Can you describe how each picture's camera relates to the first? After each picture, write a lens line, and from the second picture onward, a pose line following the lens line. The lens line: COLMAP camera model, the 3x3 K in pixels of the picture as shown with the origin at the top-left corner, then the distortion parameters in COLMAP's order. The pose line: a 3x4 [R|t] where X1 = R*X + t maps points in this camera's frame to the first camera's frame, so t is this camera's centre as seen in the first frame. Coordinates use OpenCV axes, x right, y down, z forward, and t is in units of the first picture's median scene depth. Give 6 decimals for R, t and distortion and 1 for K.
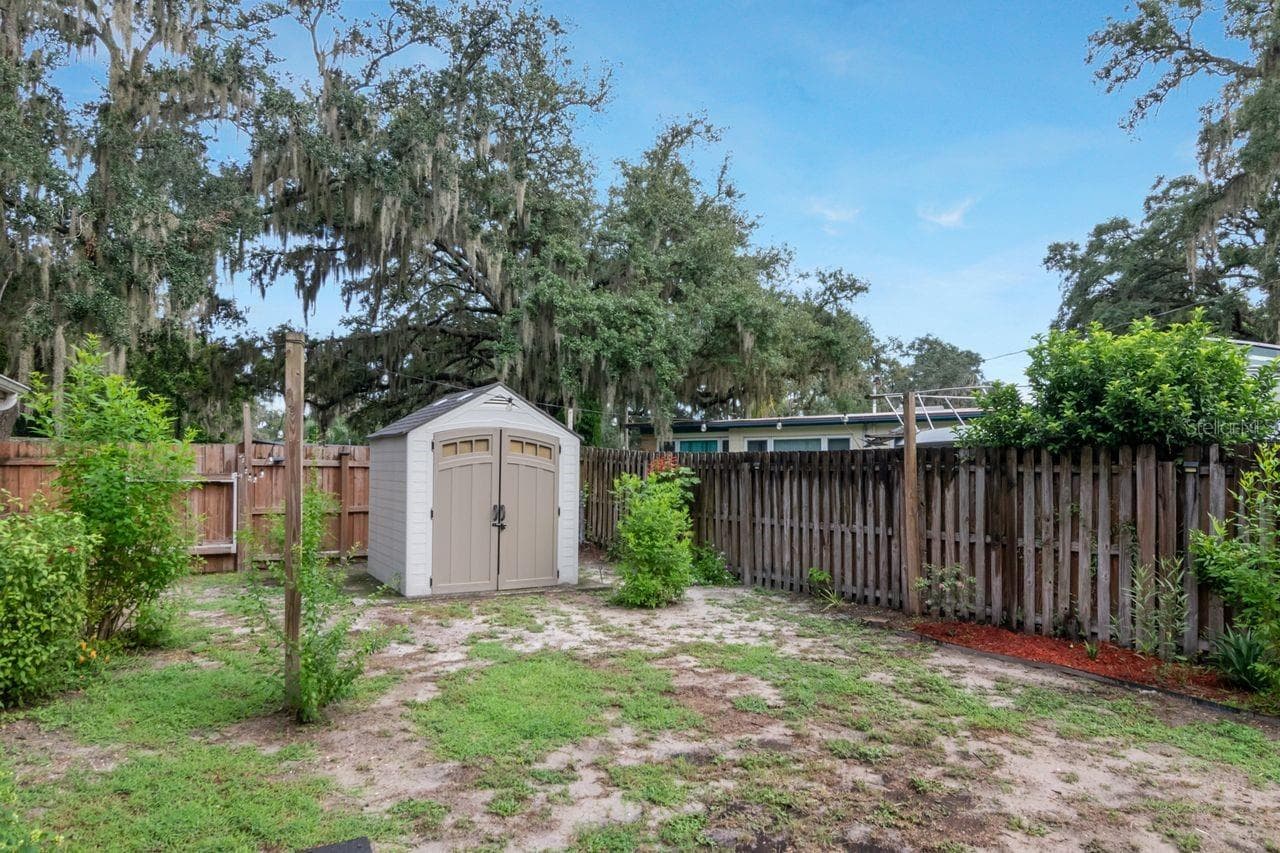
lens RADIAL K [[761.2, 0, 638.9], [0, 761.2, 458.0], [0, 0, 1]] dist [-0.000326, -0.000204]
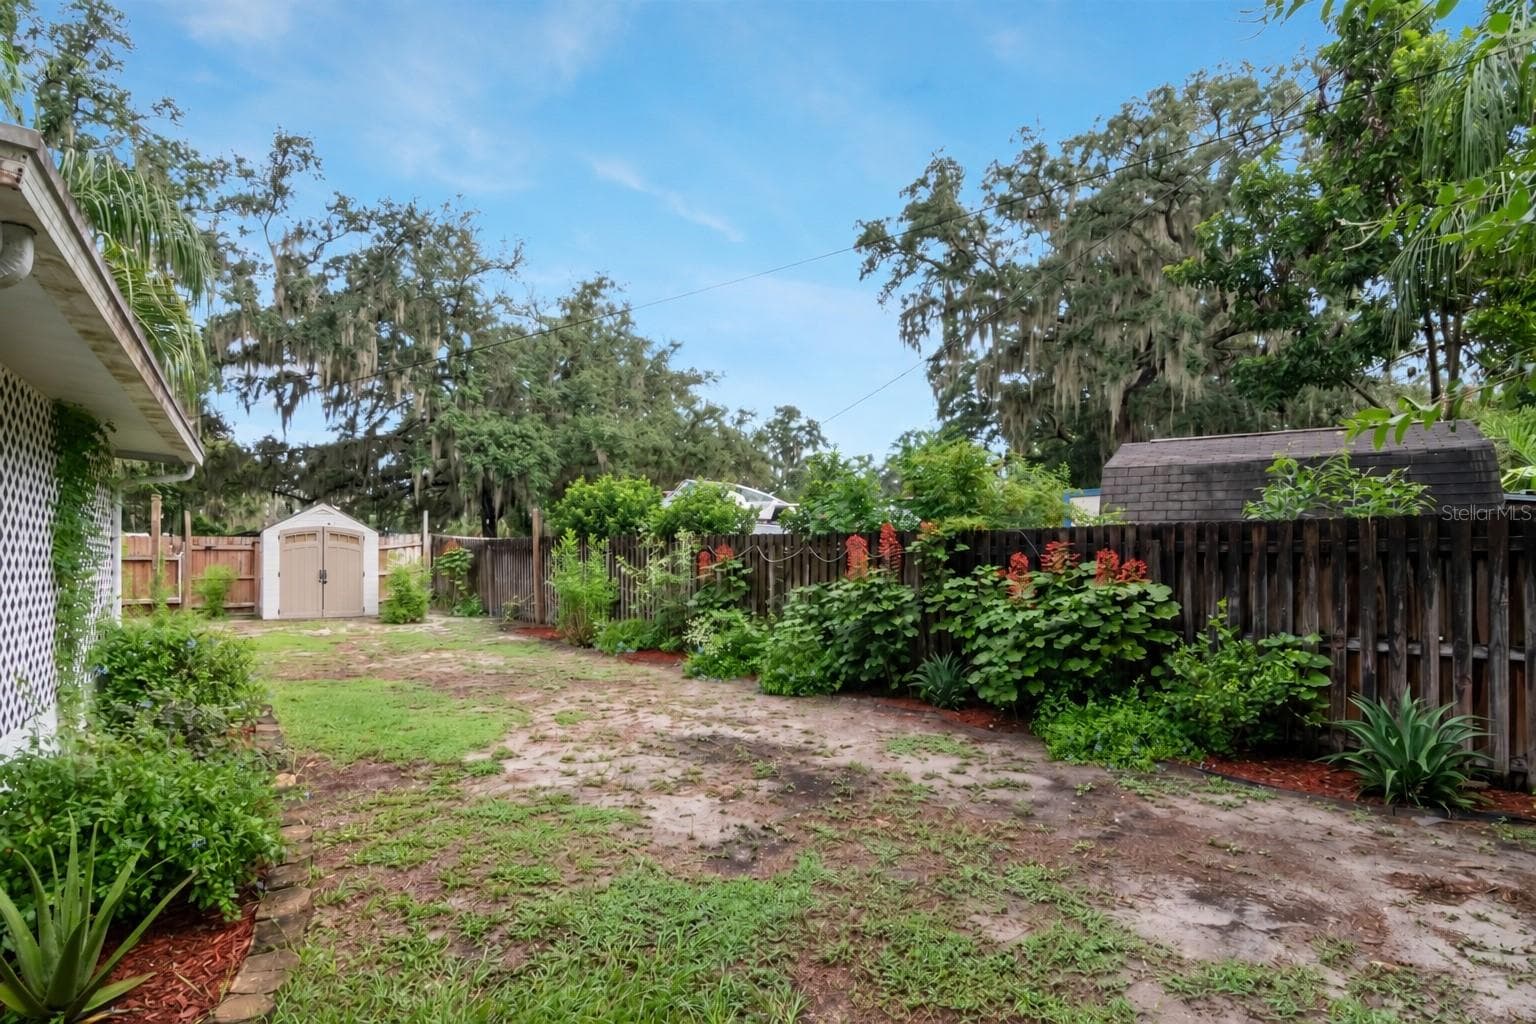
lens RADIAL K [[776.4, 0, 770.3], [0, 776.4, 537.9], [0, 0, 1]] dist [0.000149, -0.000177]
pose [[0.997210, -0.008621, 0.074141, 0.356269], [0.008934, 0.999953, -0.003881, 0.001332], [-0.074104, 0.004532, 0.997240, -0.437679]]
